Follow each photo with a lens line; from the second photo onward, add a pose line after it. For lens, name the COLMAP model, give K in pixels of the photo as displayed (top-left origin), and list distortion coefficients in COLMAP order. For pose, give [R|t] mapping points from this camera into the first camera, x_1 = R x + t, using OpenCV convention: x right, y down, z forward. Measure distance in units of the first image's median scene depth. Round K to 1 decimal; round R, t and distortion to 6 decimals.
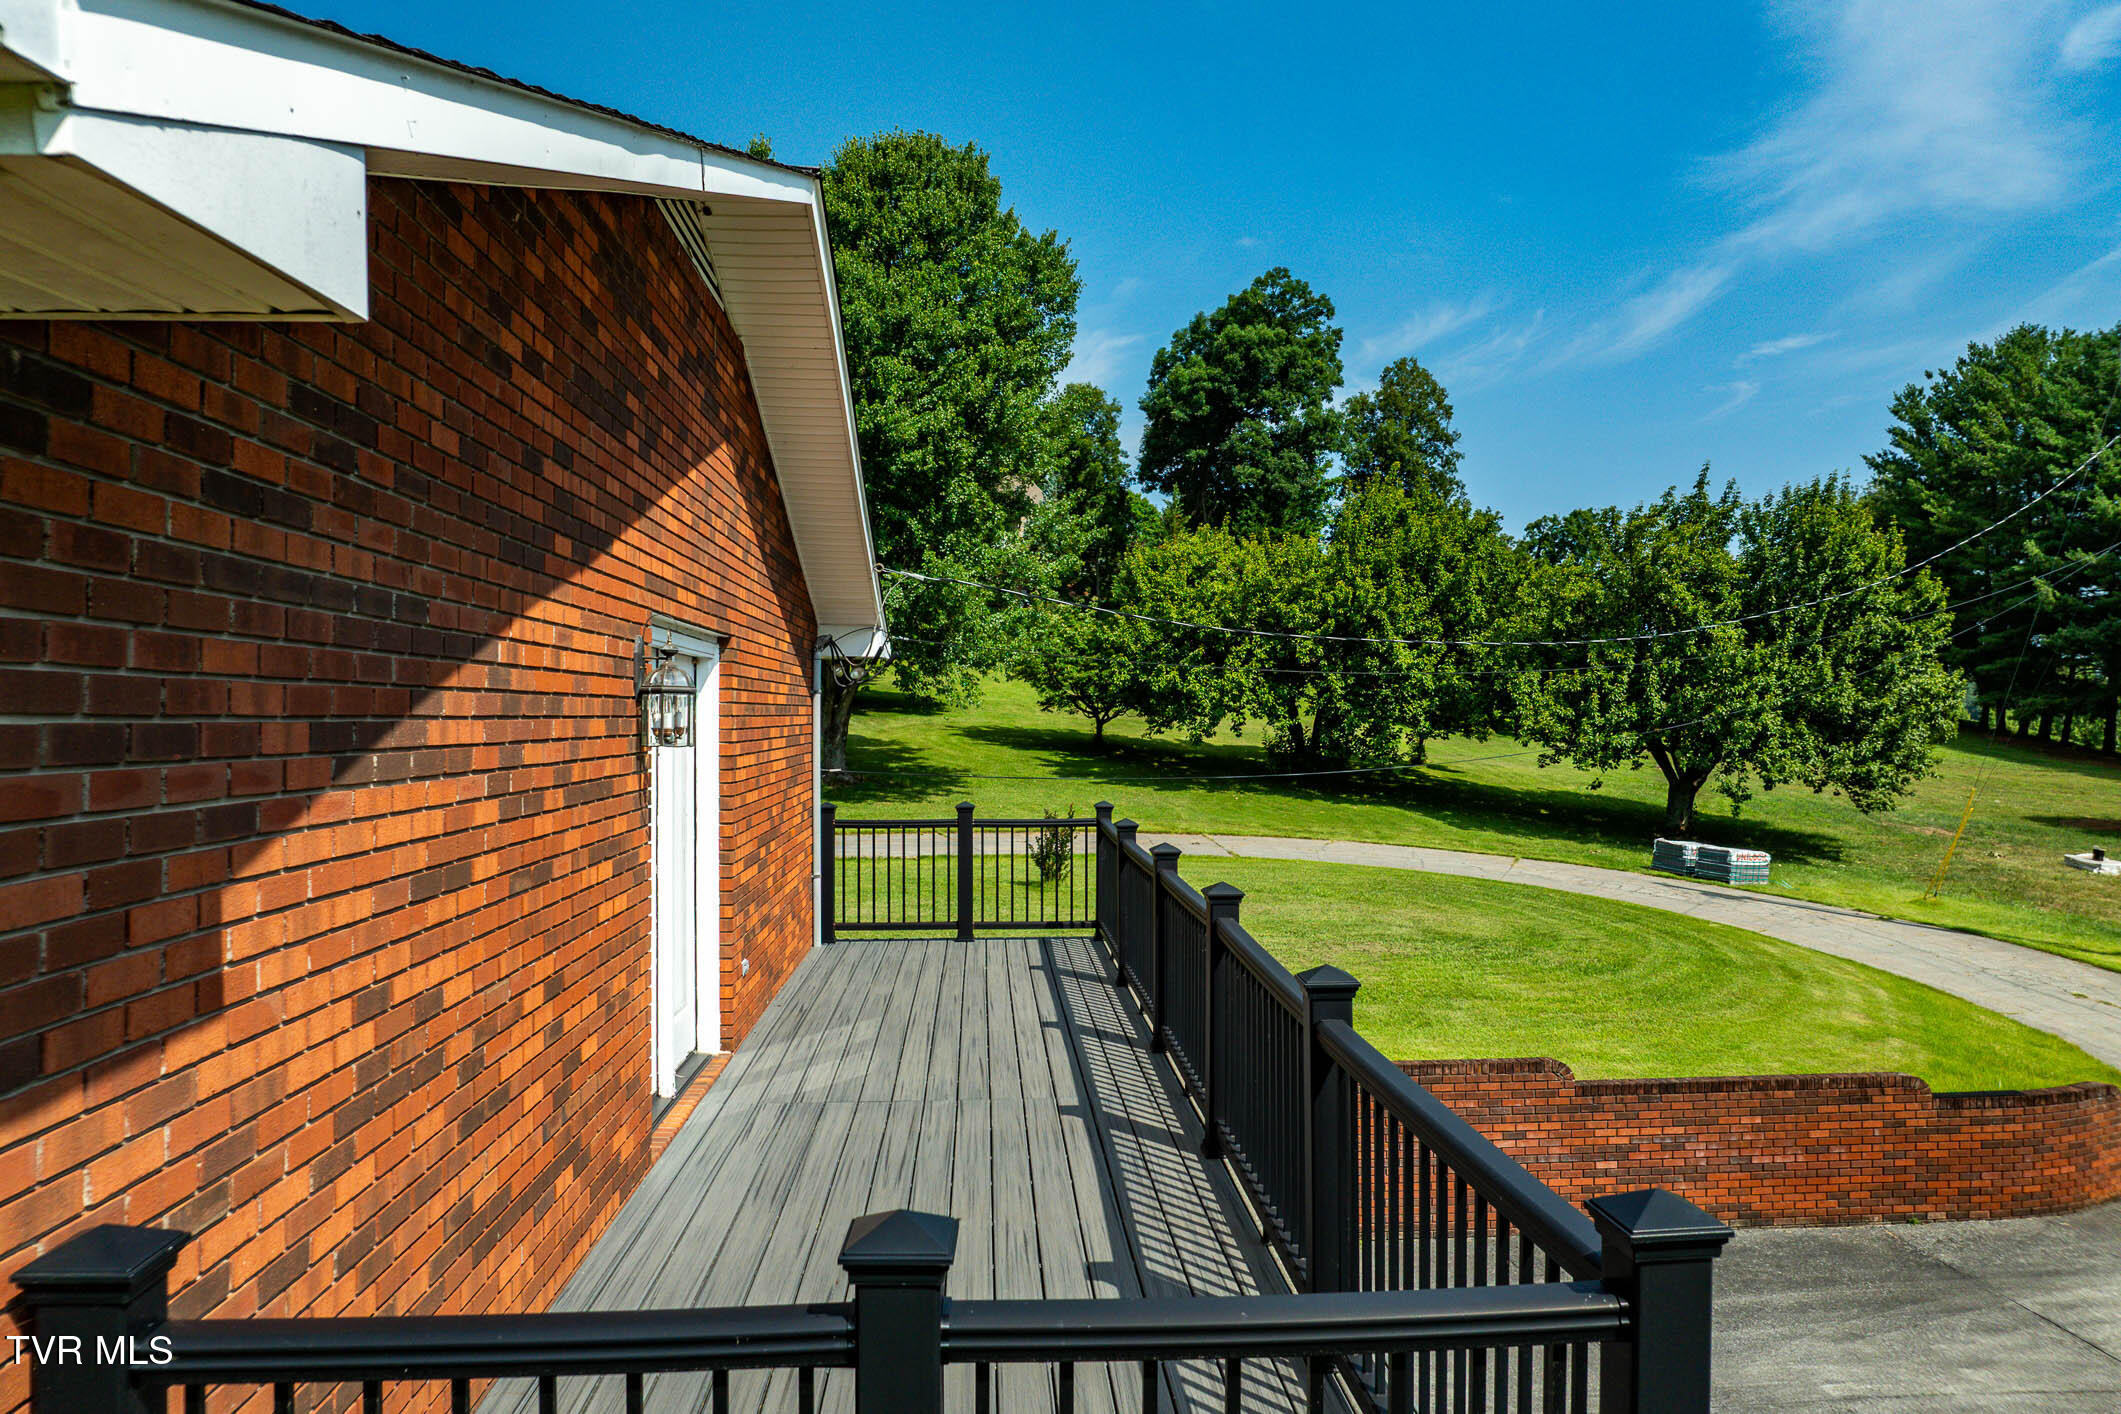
lens RADIAL K [[1493.1, 0, 1059.6], [0, 1493.1, 710.8], [0, 0, 1]] dist [-0.036991, -0.001708]
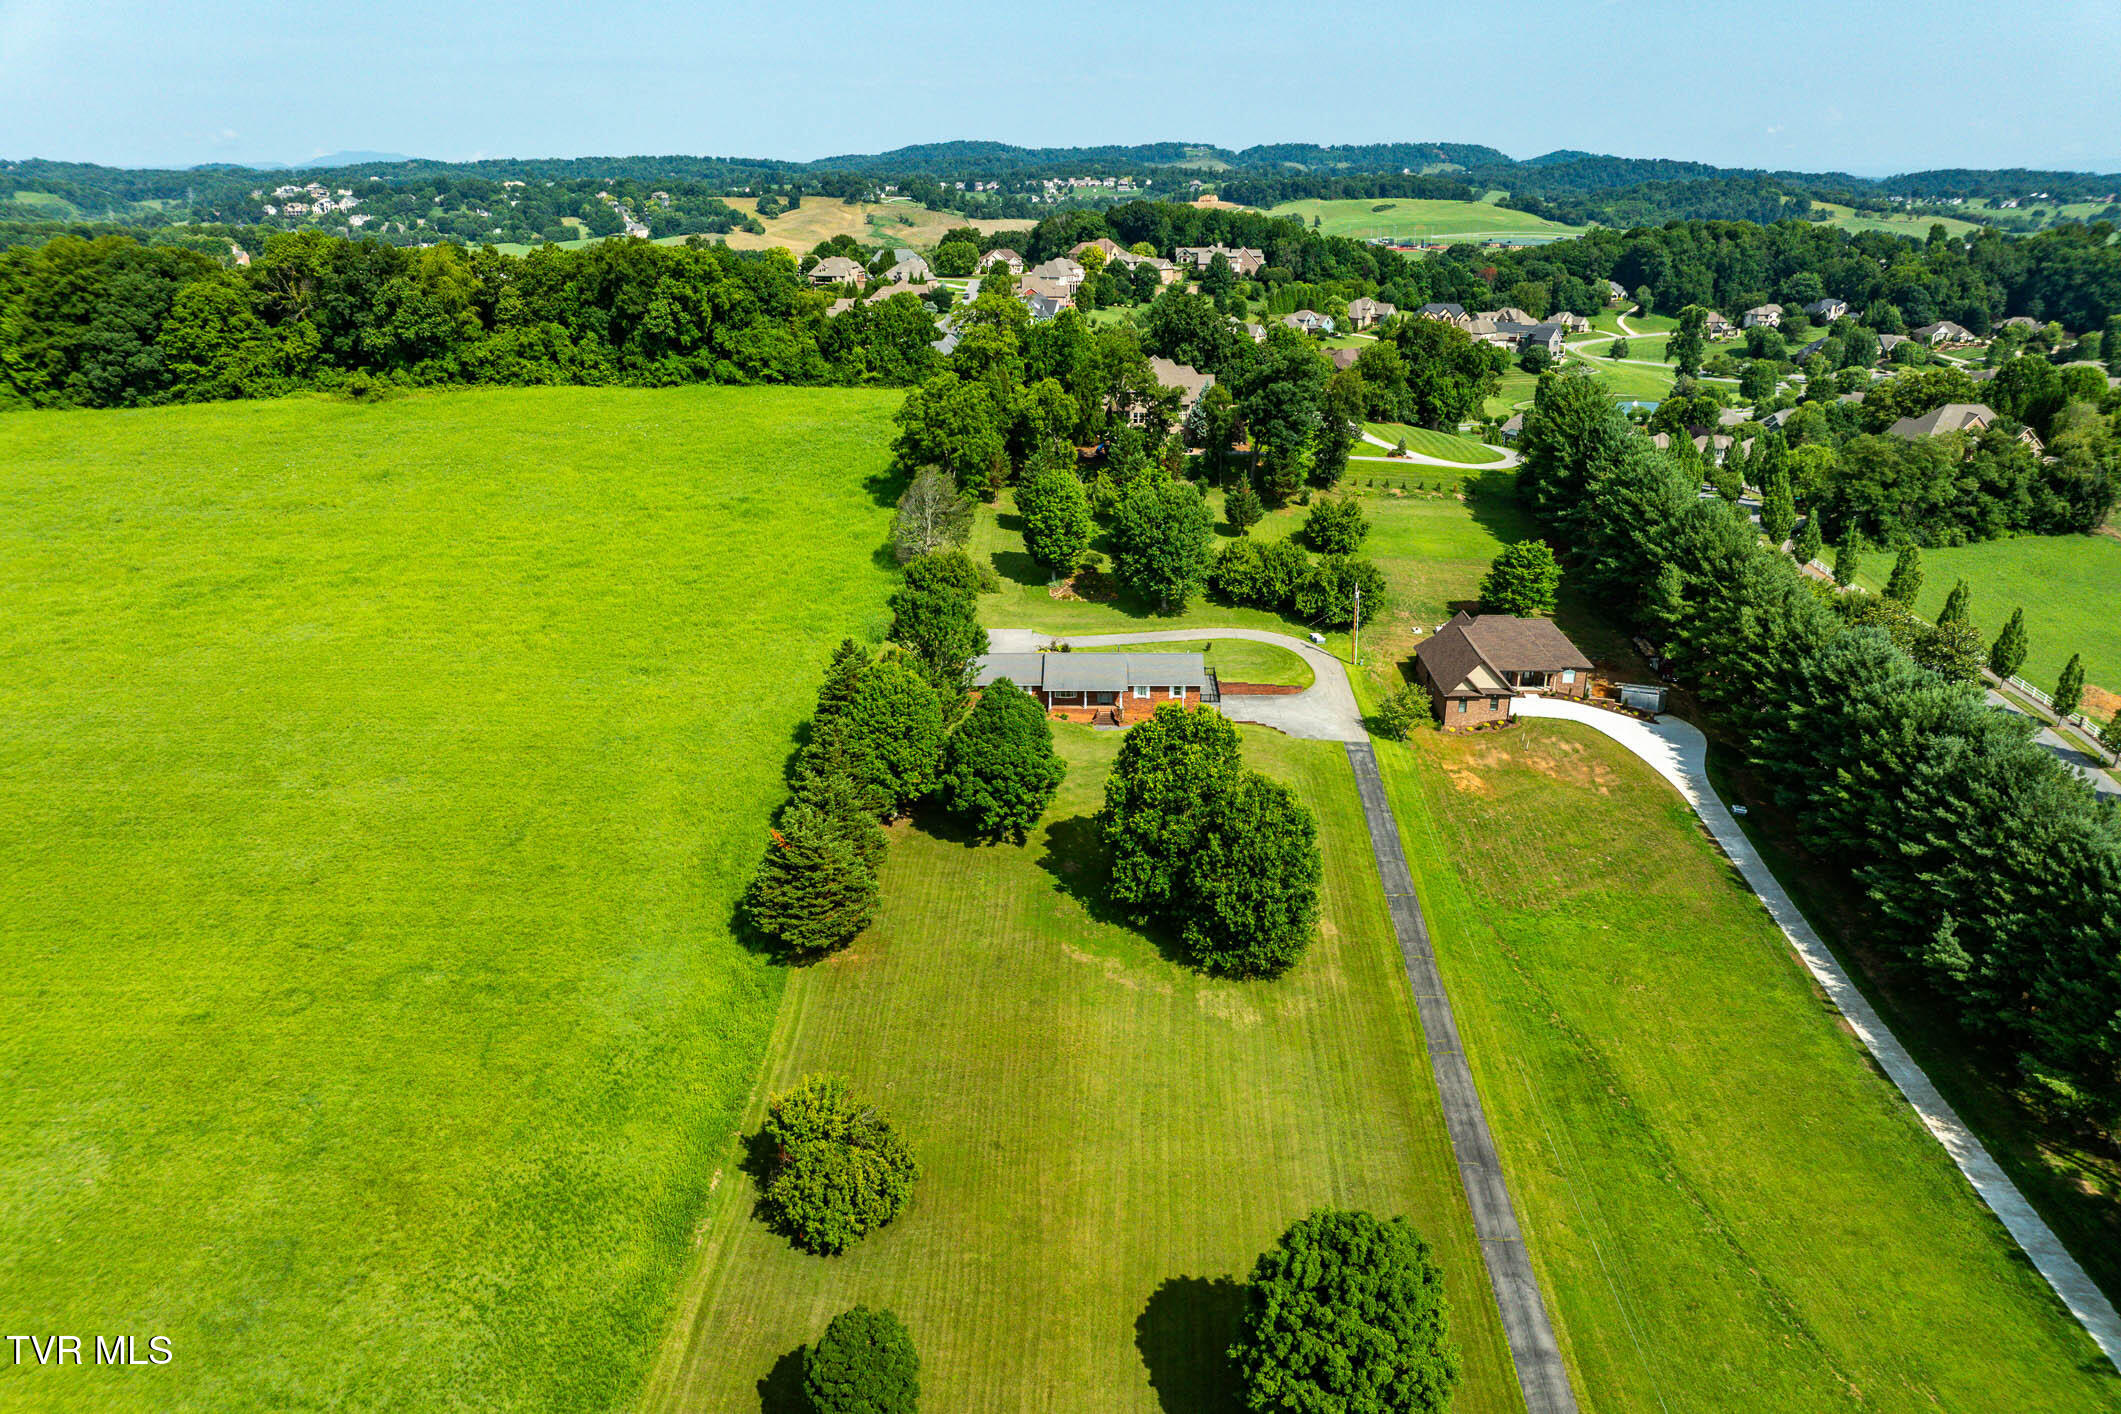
lens RADIAL K [[1493.1, 0, 1069.7], [0, 1493.1, 795.3], [0, 0, 1]] dist [-0.036991, -0.001708]
pose [[0.997193, 0.025121, -0.070540, -0.107764], [0.004470, 0.920391, 0.390975, -1.525542], [0.074746, -0.390193, 0.917694, -4.418851]]
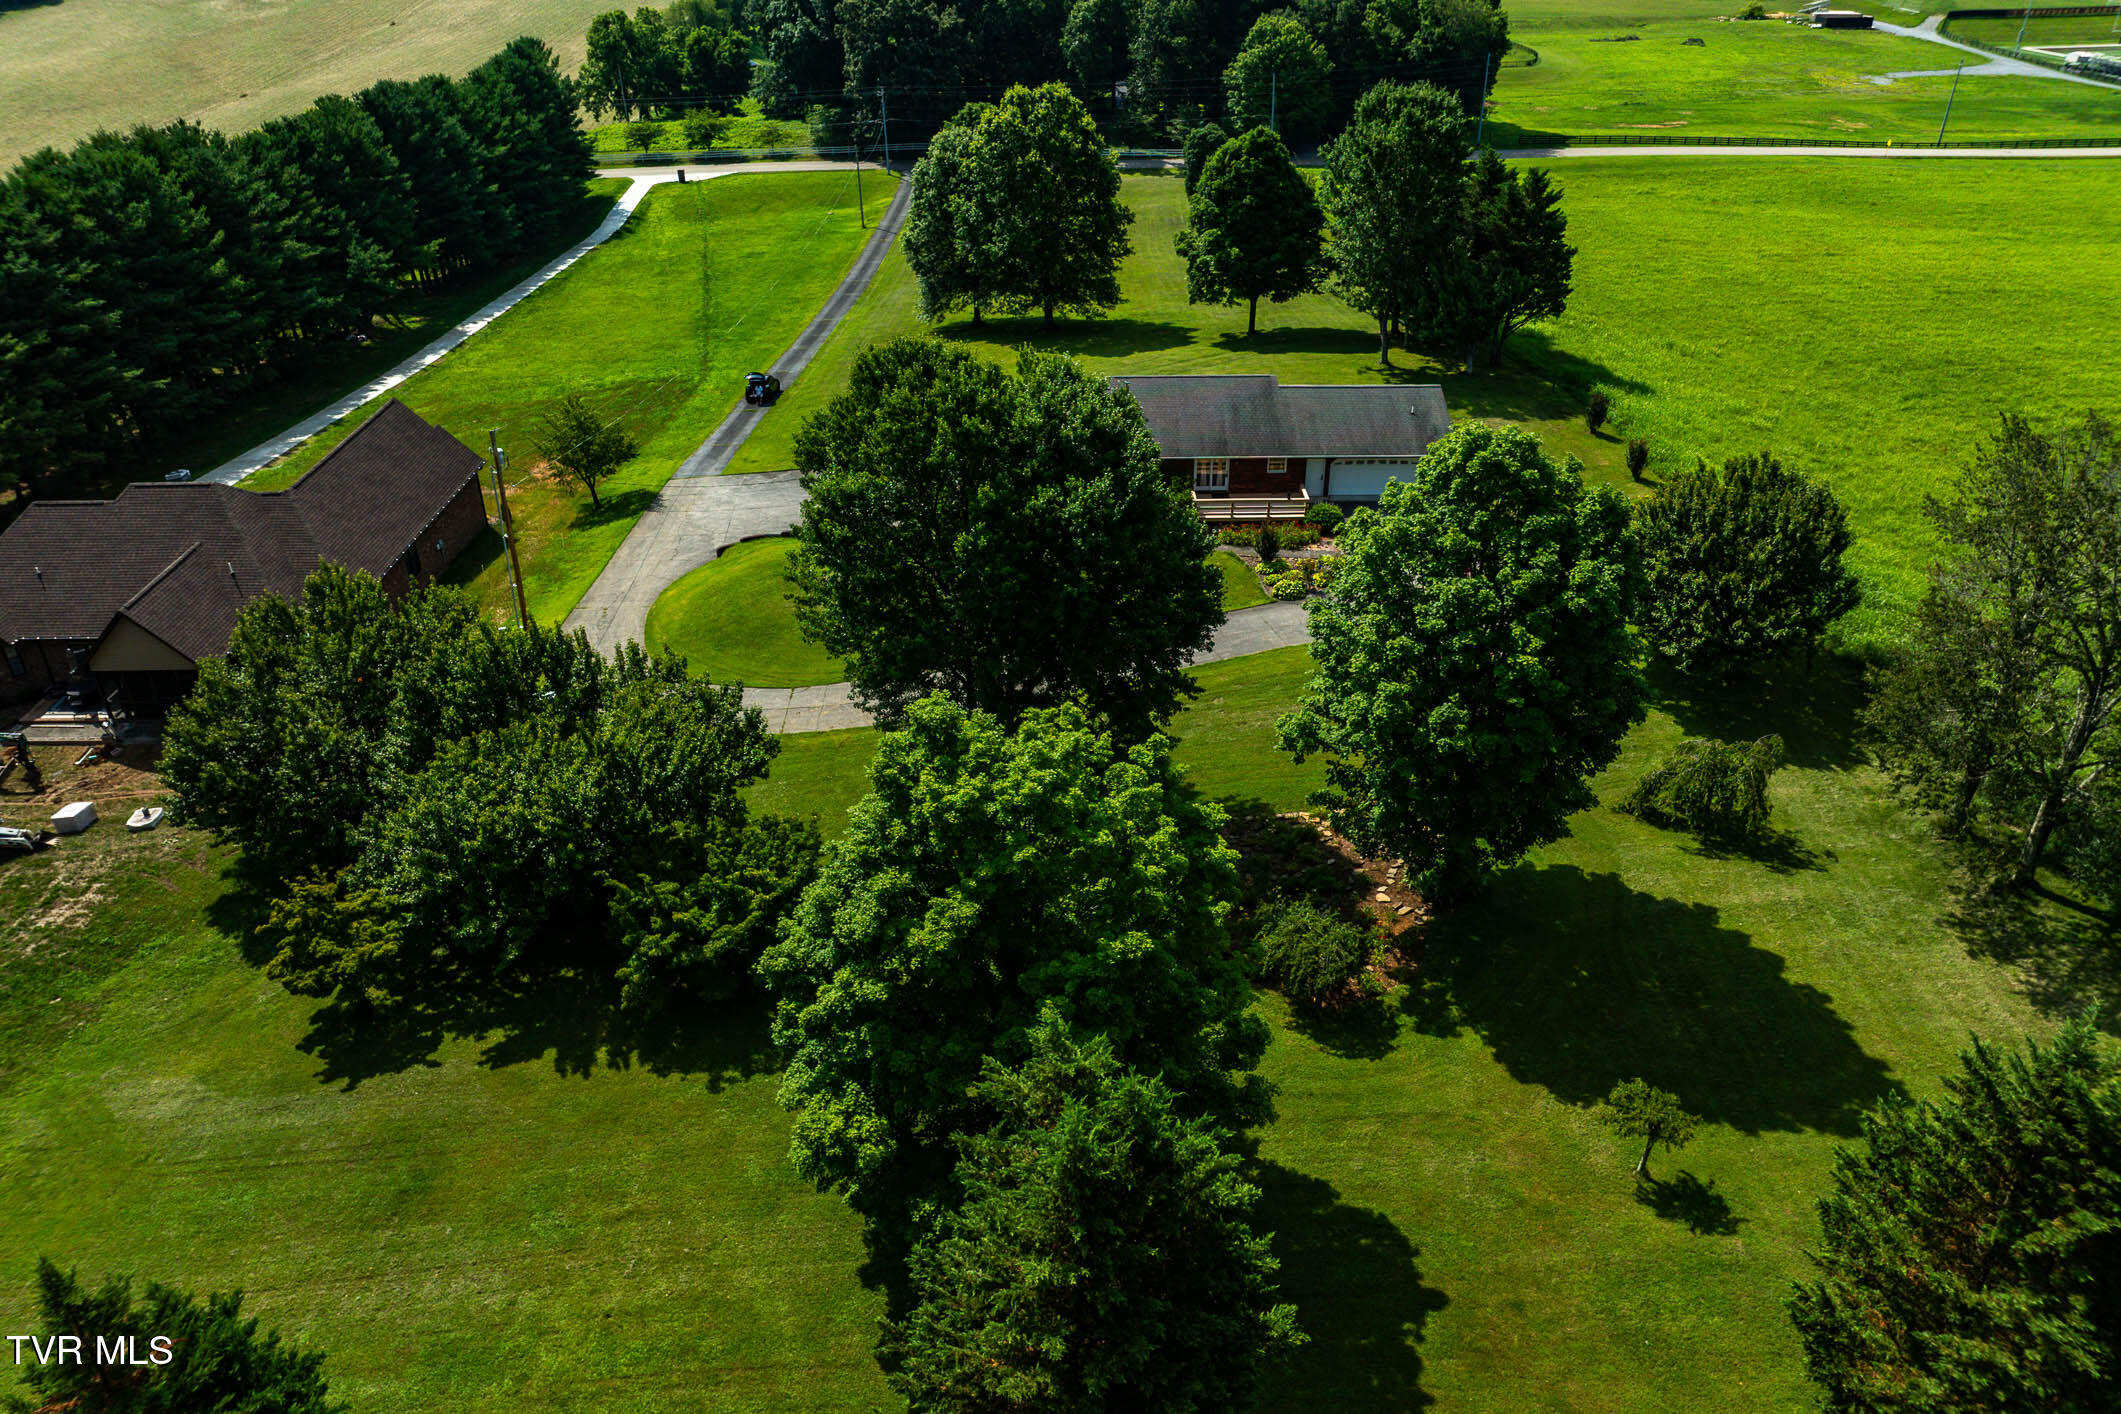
lens RADIAL K [[1493.1, 0, 1061.6], [0, 1493.1, 693.4], [0, 0, 1]] dist [-0.036991, -0.001708]
pose [[-0.998875, -0.016156, 0.044586, -0.313846], [0.008640, 0.862449, 0.506070, -0.833786], [-0.046629, 0.505886, -0.861339, 2.423599]]
